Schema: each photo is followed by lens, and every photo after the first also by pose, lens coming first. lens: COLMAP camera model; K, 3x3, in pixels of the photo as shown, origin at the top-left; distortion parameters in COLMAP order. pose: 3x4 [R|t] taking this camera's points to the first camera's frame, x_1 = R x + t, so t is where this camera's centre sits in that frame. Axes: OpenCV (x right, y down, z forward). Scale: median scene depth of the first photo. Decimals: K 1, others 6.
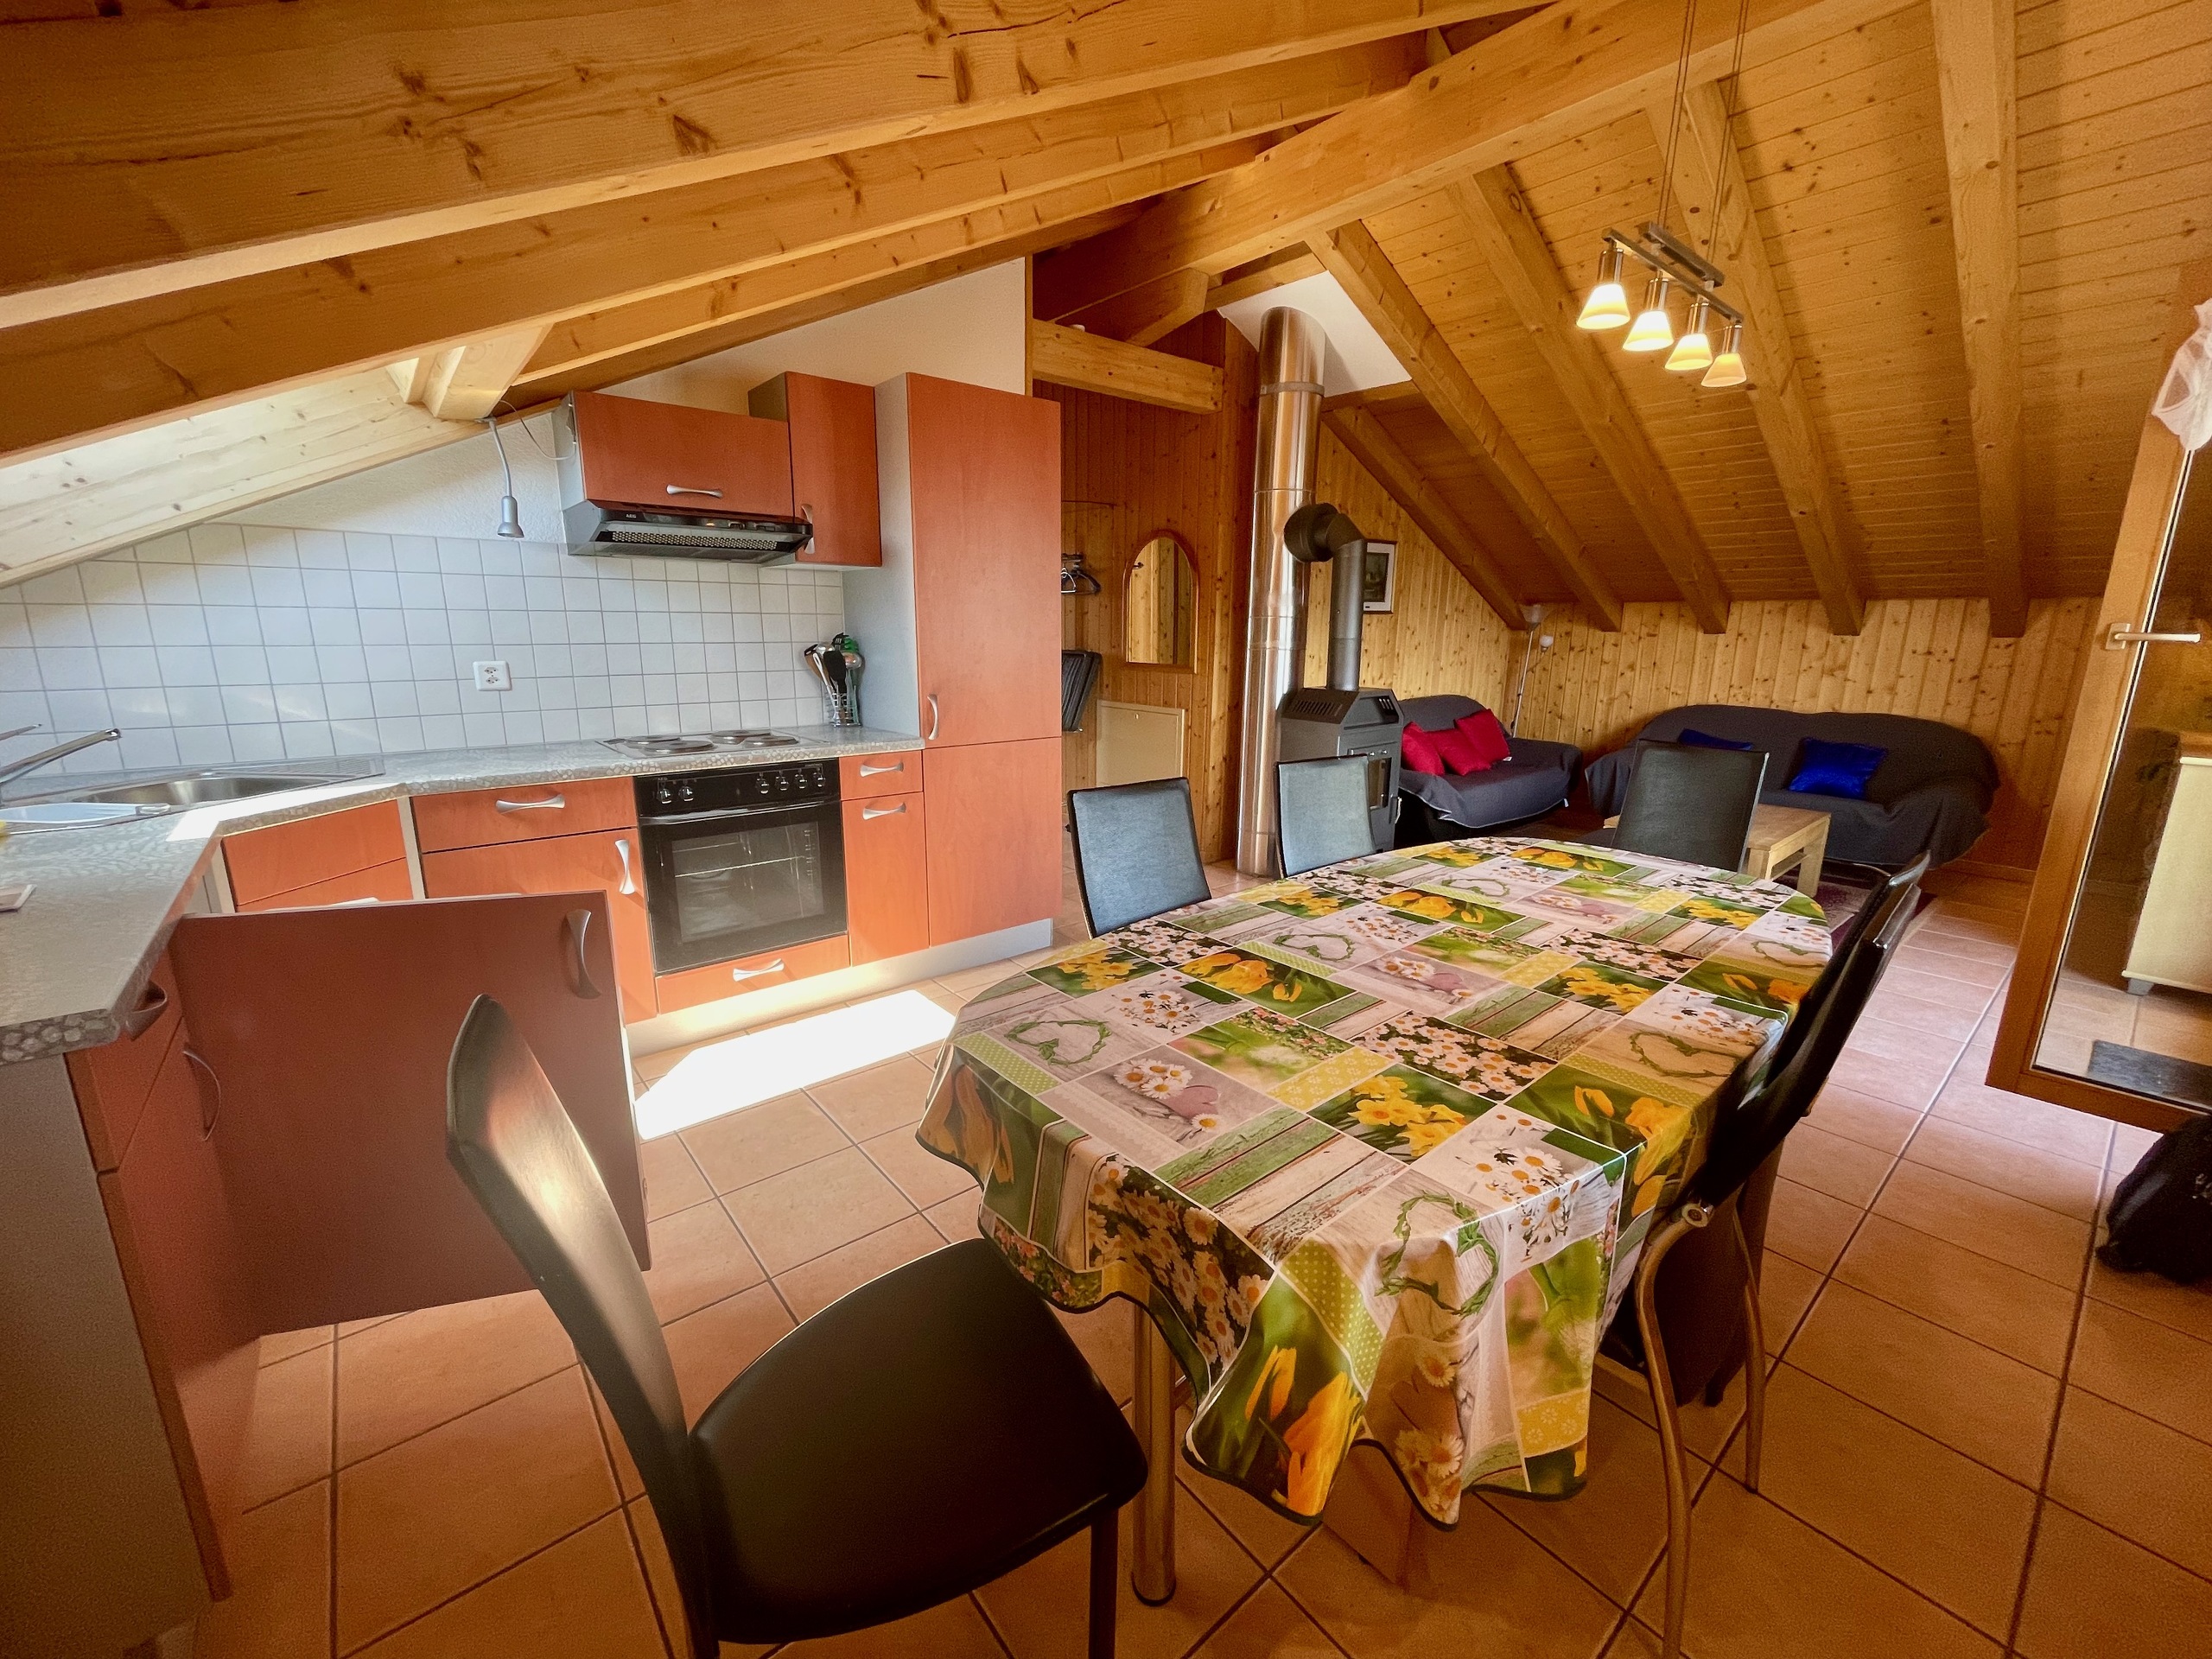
lens RADIAL K [[890.1, 0, 1106.0], [0, 890.1, 829.5], [0, 0, 1]] dist [-0.013460, 0.000010]
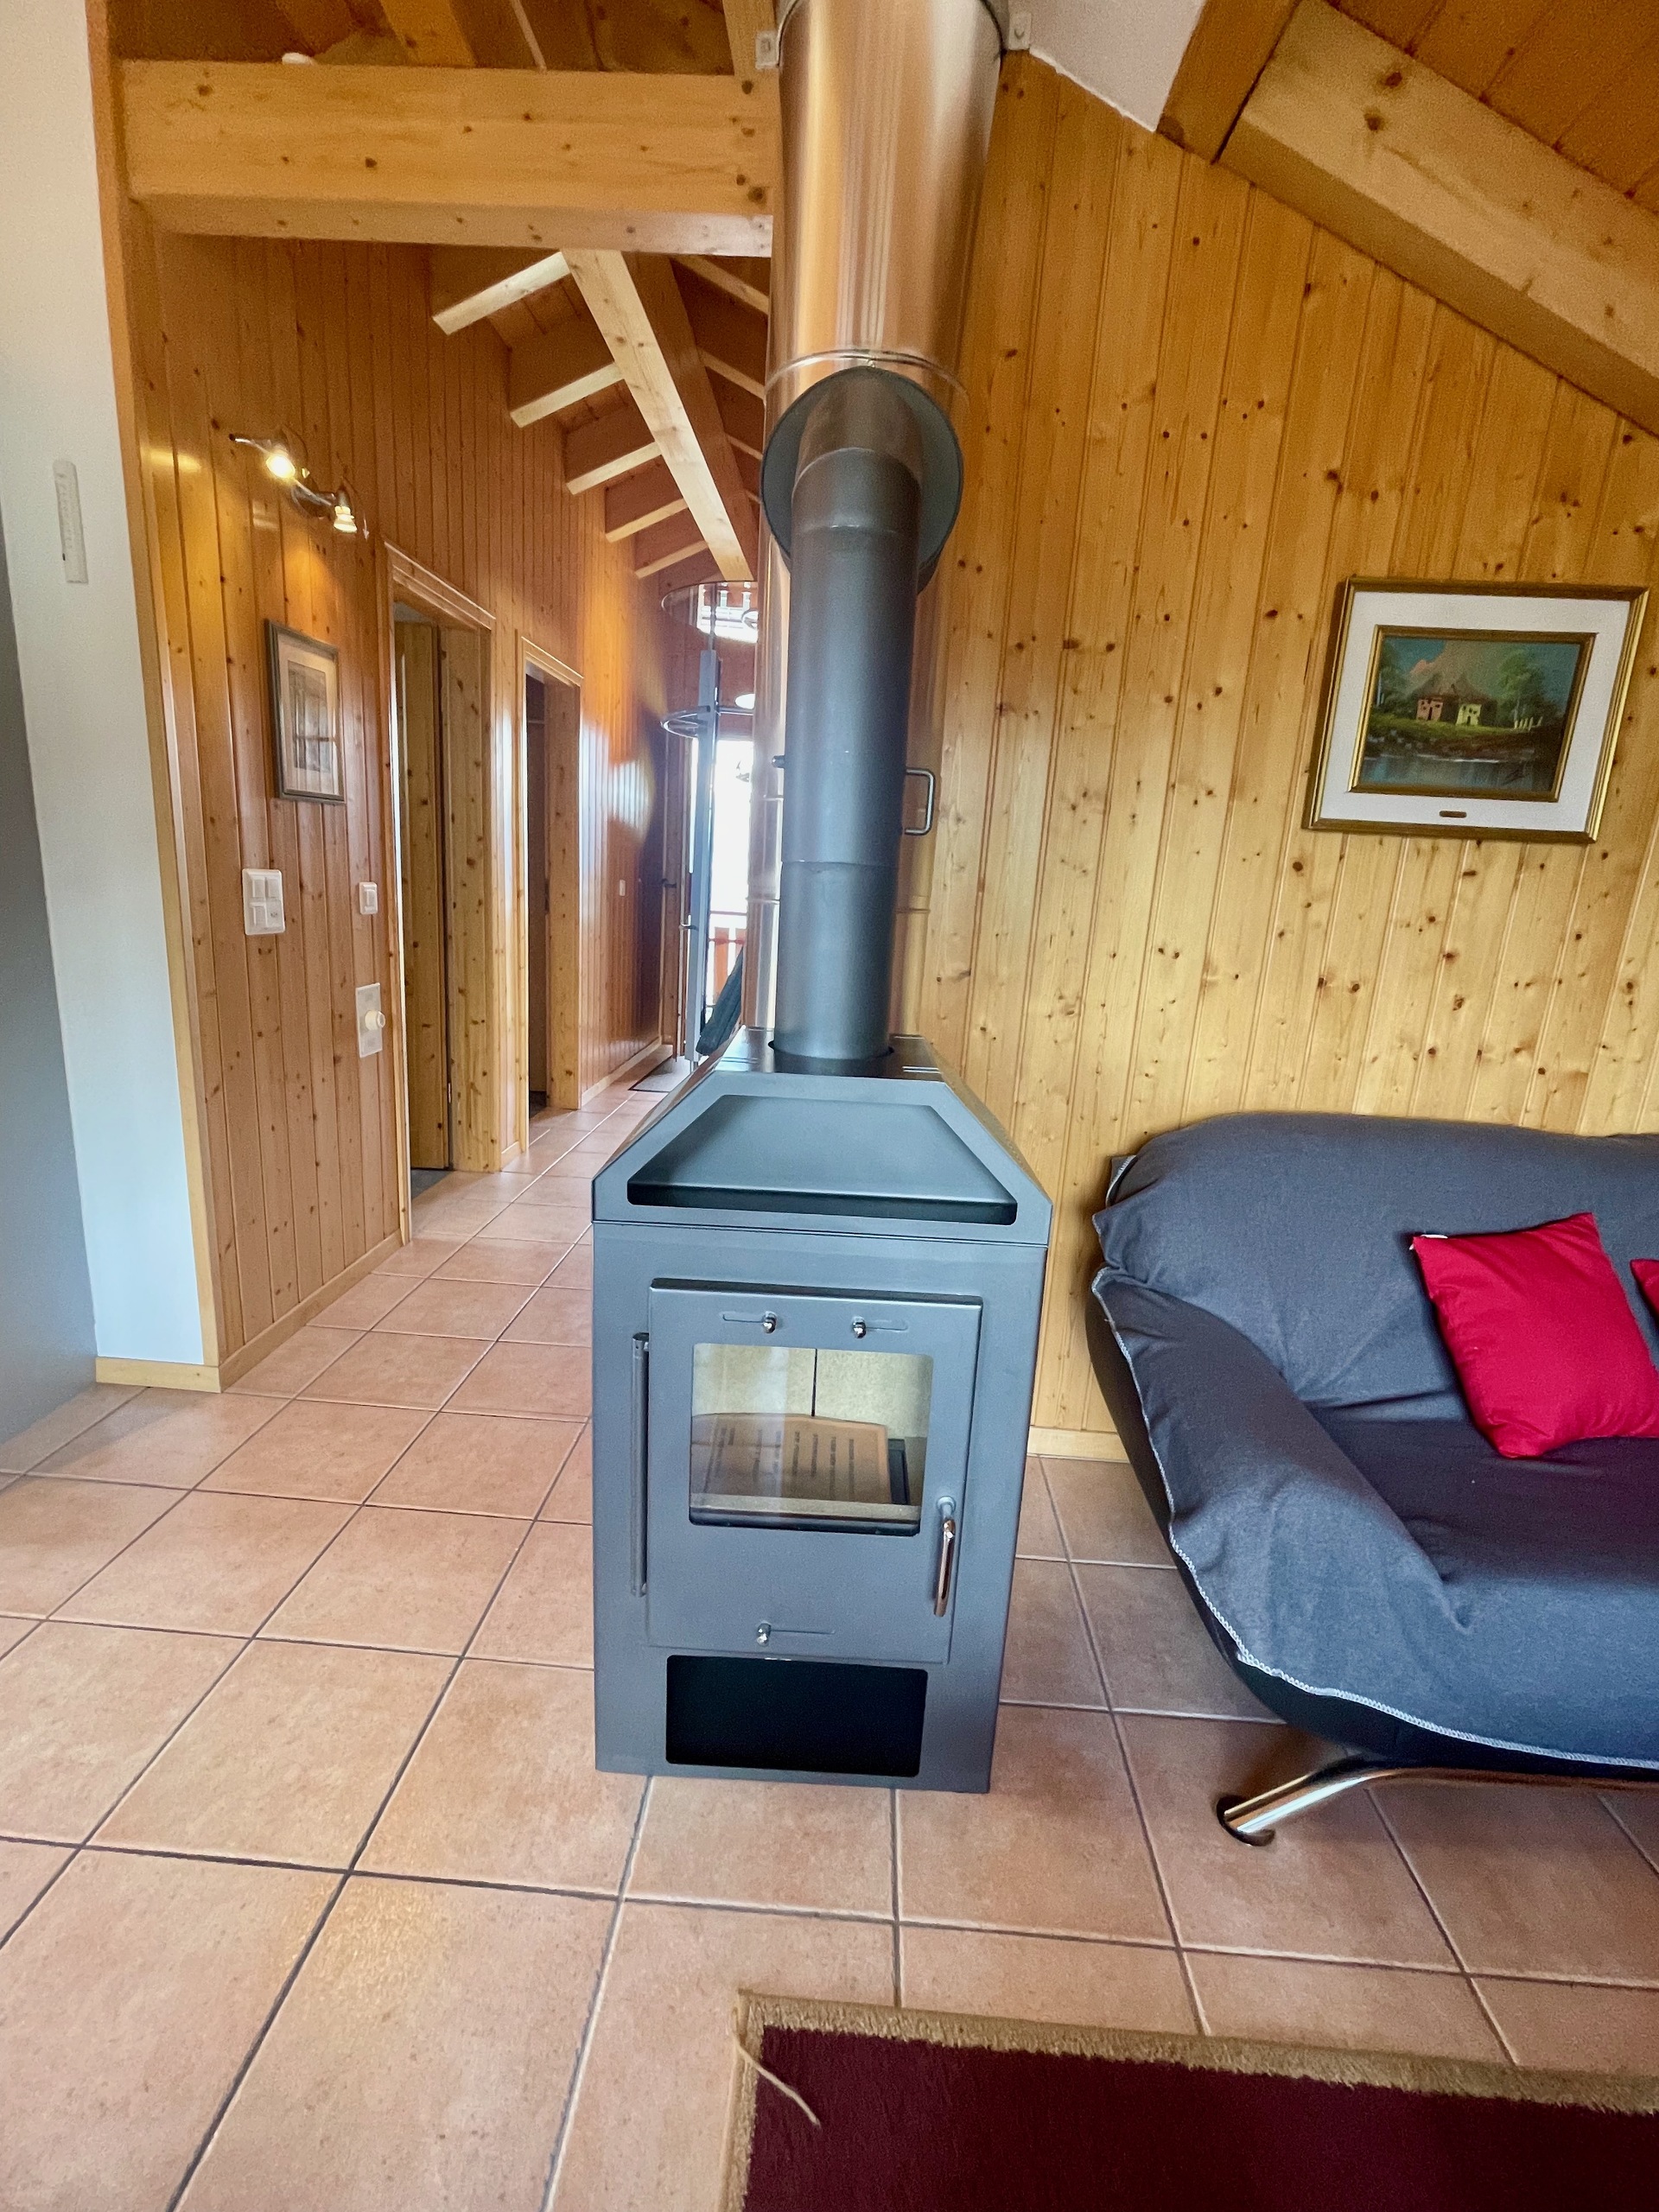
lens RADIAL K [[960.7, 0, 829.5], [0, 960.7, 1106.0], [0, 0, 1]] dist [-0.002151, 0.000140]
pose [[0.740101, 0.187383, -0.645863, 1.208379], [-0.208143, 0.977065, 0.044961, -0.410807], [0.639475, 0.101156, 0.762128, 2.060889]]
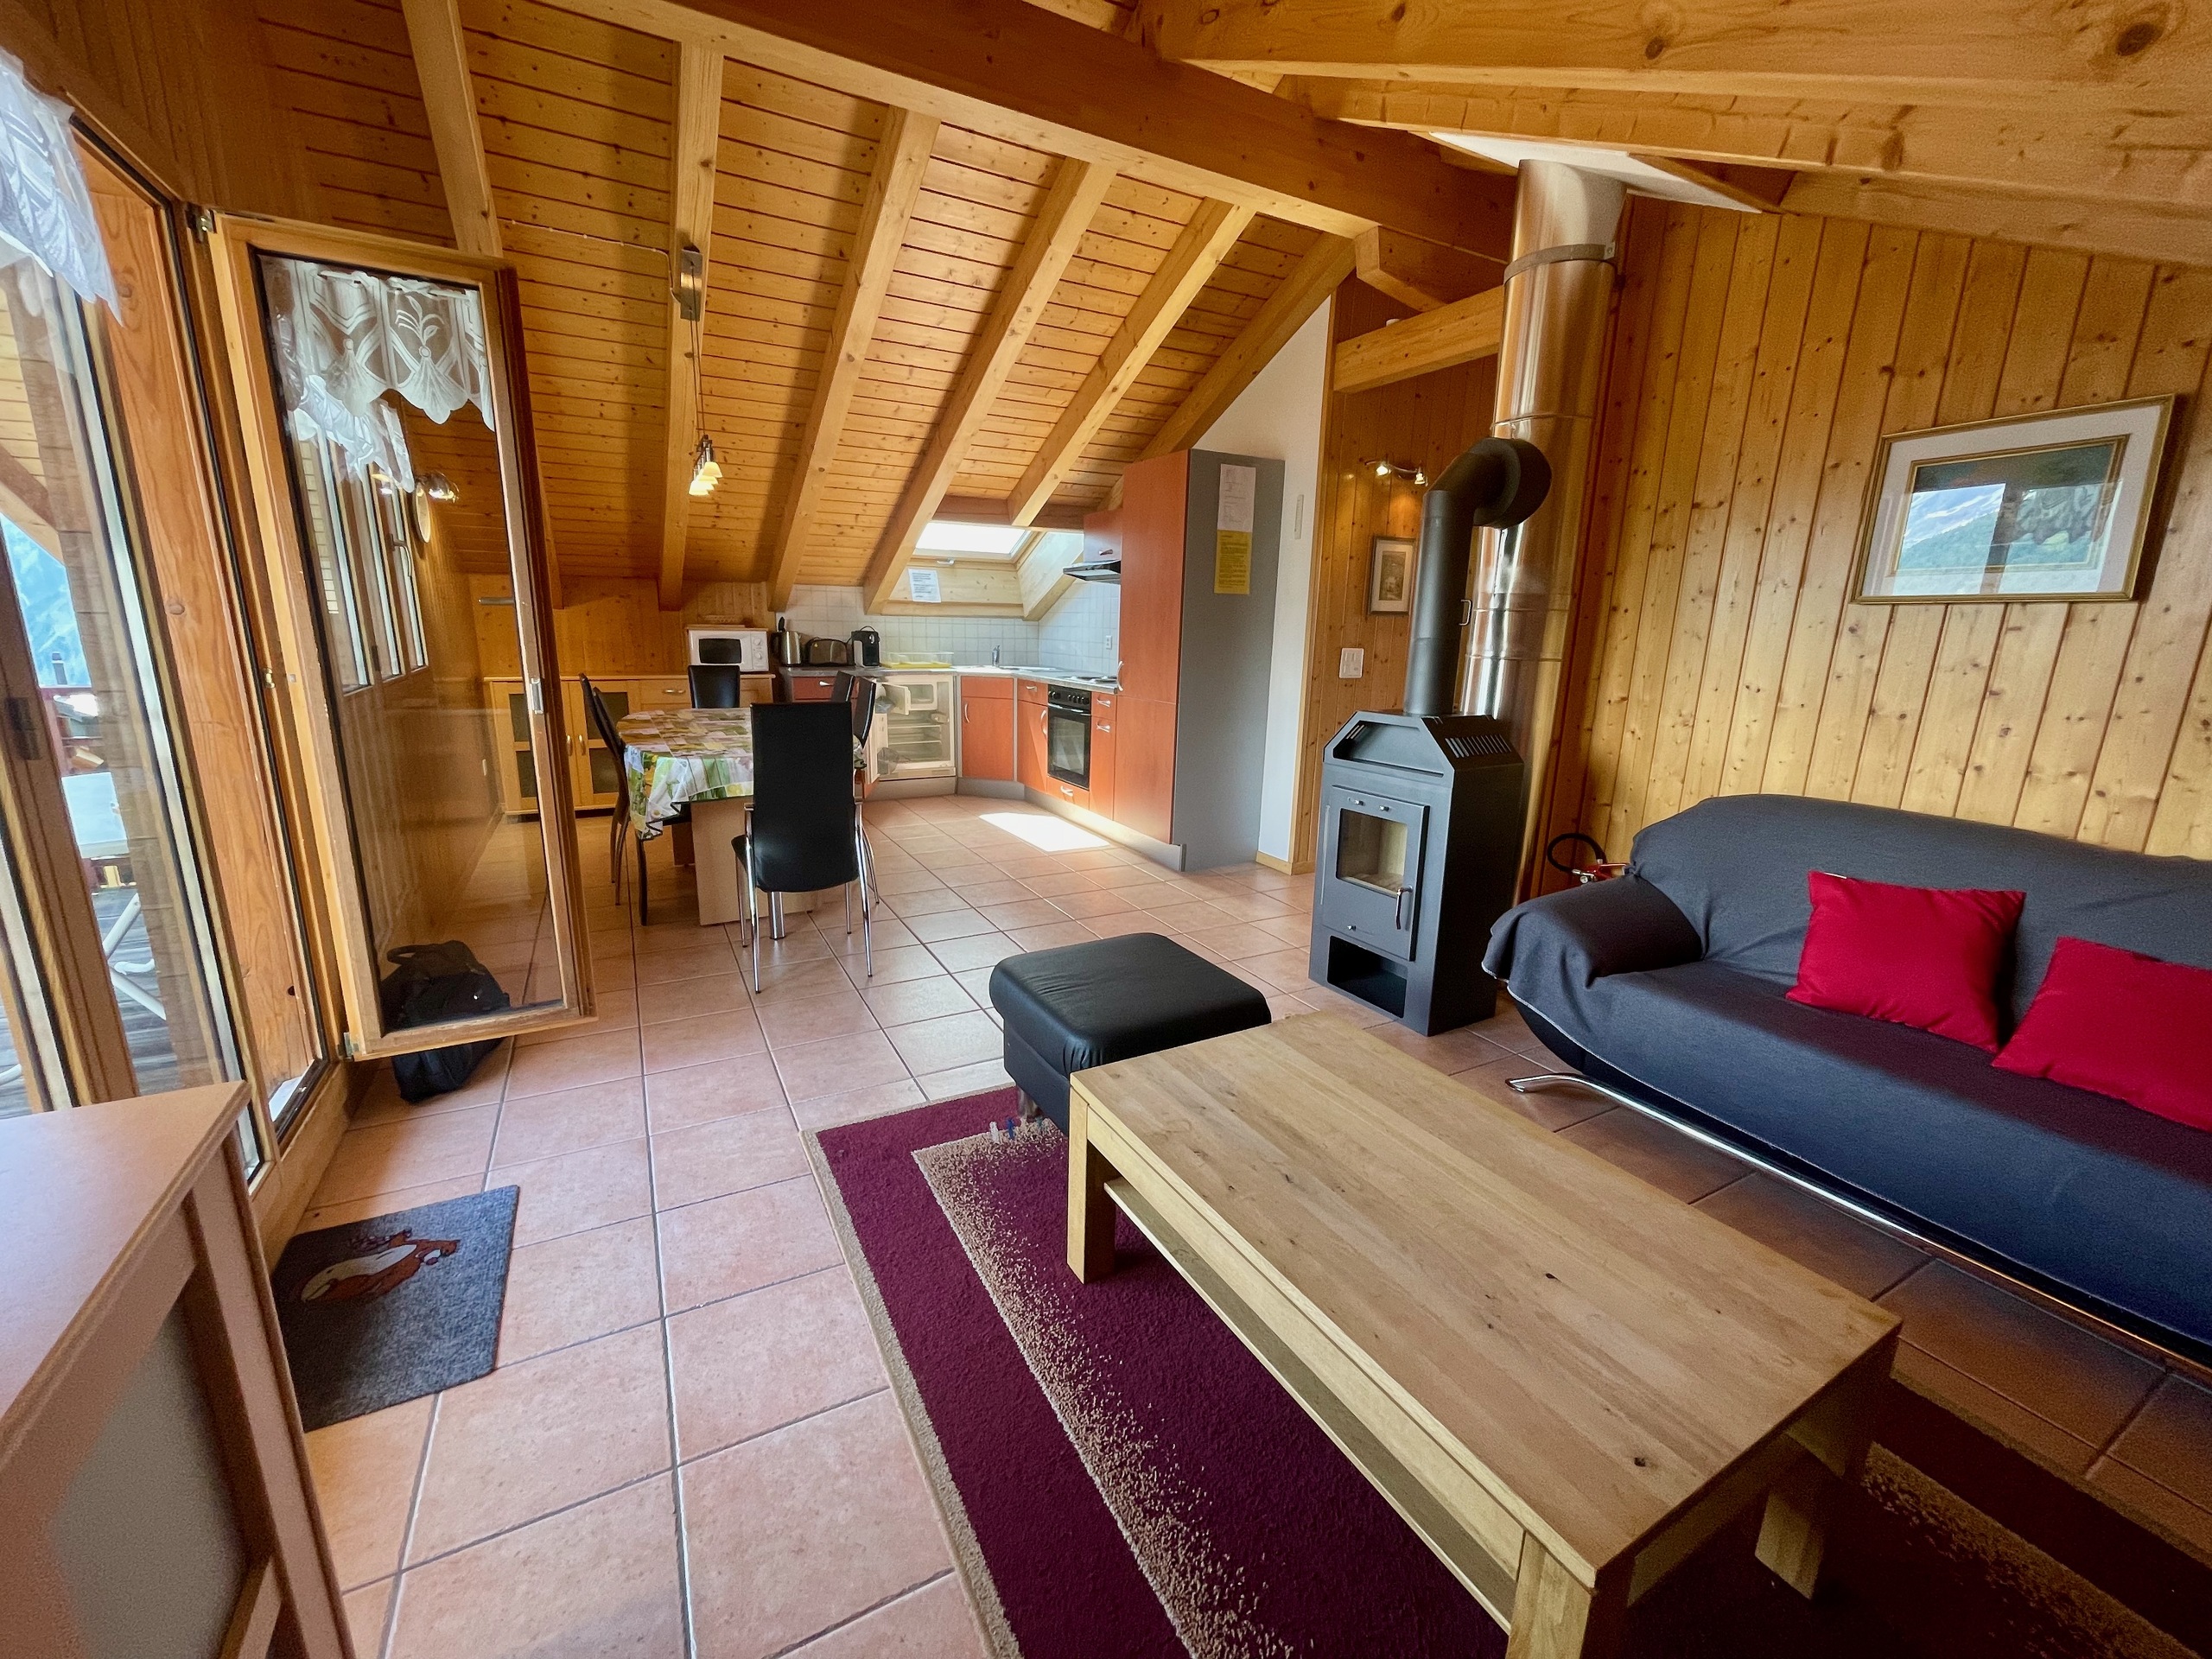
lens RADIAL K [[902.6, 0, 1106.0], [0, 902.6, 829.5], [0, 0, 1]] dist [0.000102, -0.000110]
pose [[-0.189574, 0.212760, -0.958538, 2.663538], [-0.246918, 0.934537, 0.256267, -0.516358], [0.950312, 0.285262, -0.124630, 2.338119]]
